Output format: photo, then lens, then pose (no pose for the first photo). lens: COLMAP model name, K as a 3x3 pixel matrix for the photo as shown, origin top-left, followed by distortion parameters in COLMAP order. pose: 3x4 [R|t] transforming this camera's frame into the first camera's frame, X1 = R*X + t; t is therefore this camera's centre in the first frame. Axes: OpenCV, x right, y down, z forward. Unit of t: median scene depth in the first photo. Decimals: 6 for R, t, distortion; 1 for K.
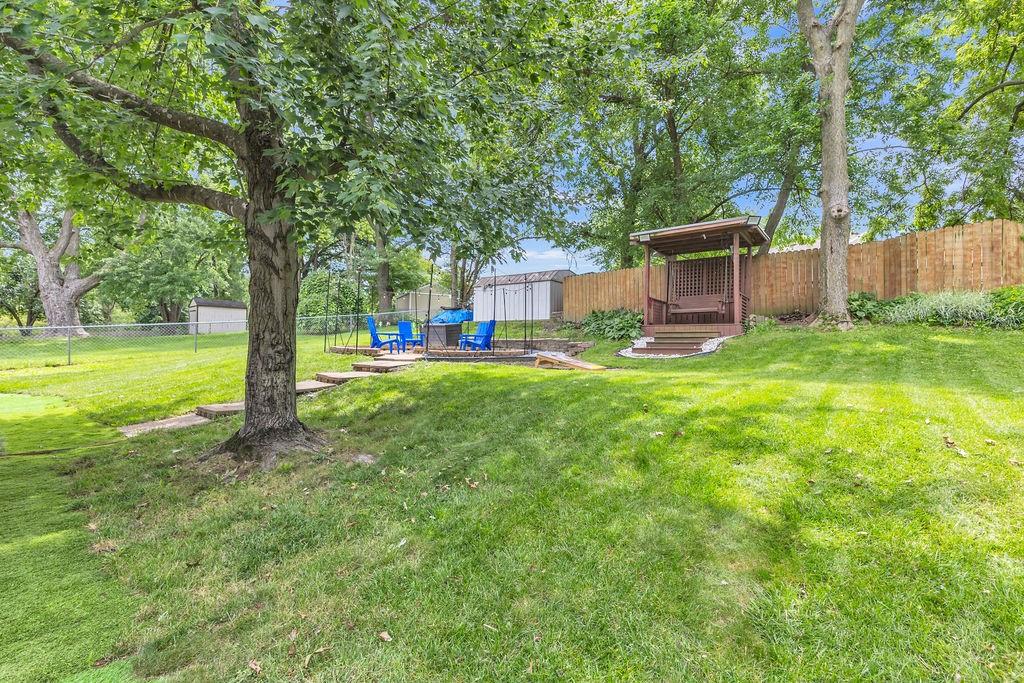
lens RADIAL K [[432.5, 0, 512.0], [0, 432.5, 341.5], [0, 0, 1]] dist [0.002821, 0.000229]
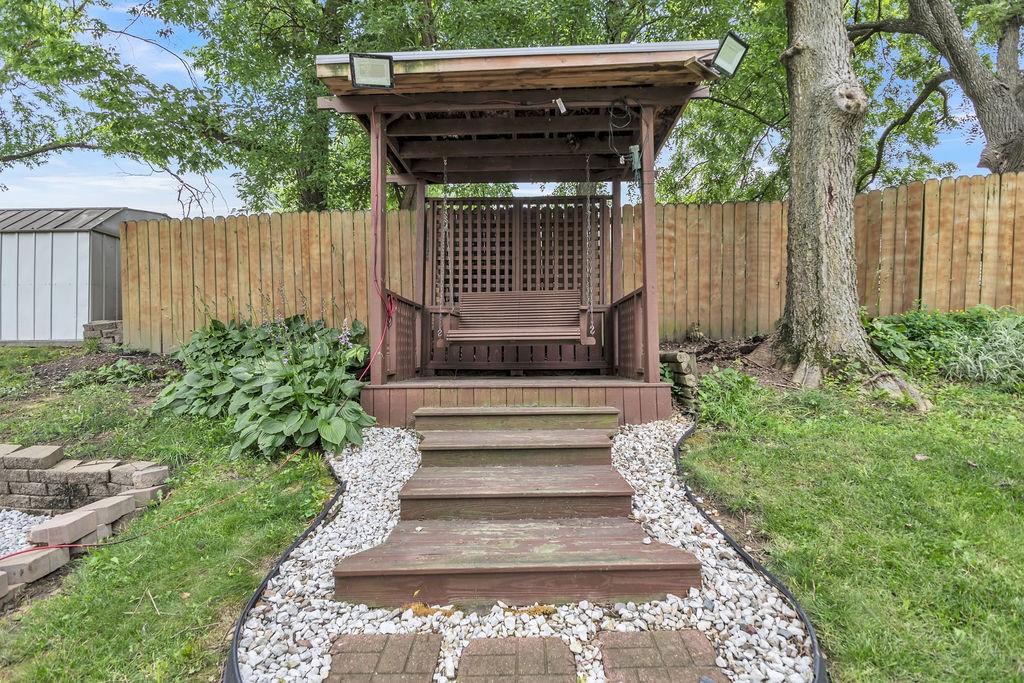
lens RADIAL K [[499.4, 0, 512.0], [0, 499.4, 341.5], [0, 0, 1]] dist [0.020822, -0.010756]
pose [[0.812034, -0.015064, 0.583416, 0.198682], [0.015578, 0.999870, 0.004135, -0.072417], [-0.583403, 0.005731, 0.812163, 0.717022]]
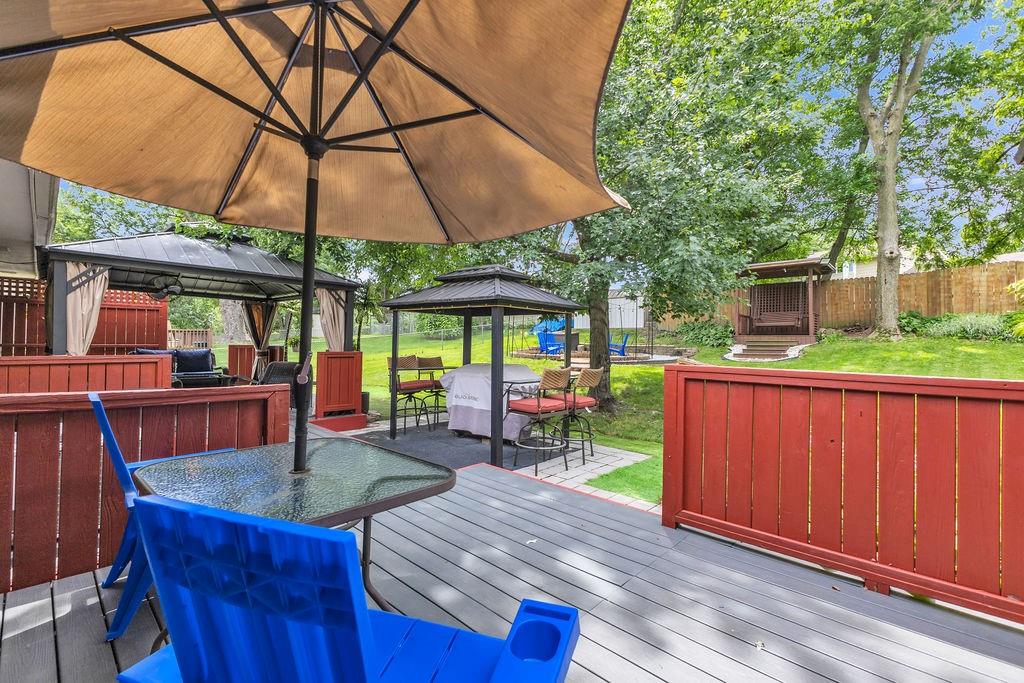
lens RADIAL K [[435.7, 0, 509.7], [0, 435.7, 340.2], [0, 0, 1]] dist [0.002082, -0.000126]
pose [[0.997090, -0.006321, -0.075973, -0.305105], [0.006728, 0.999964, 0.005104, -0.037325], [0.075938, -0.005601, 0.997097, -0.414918]]
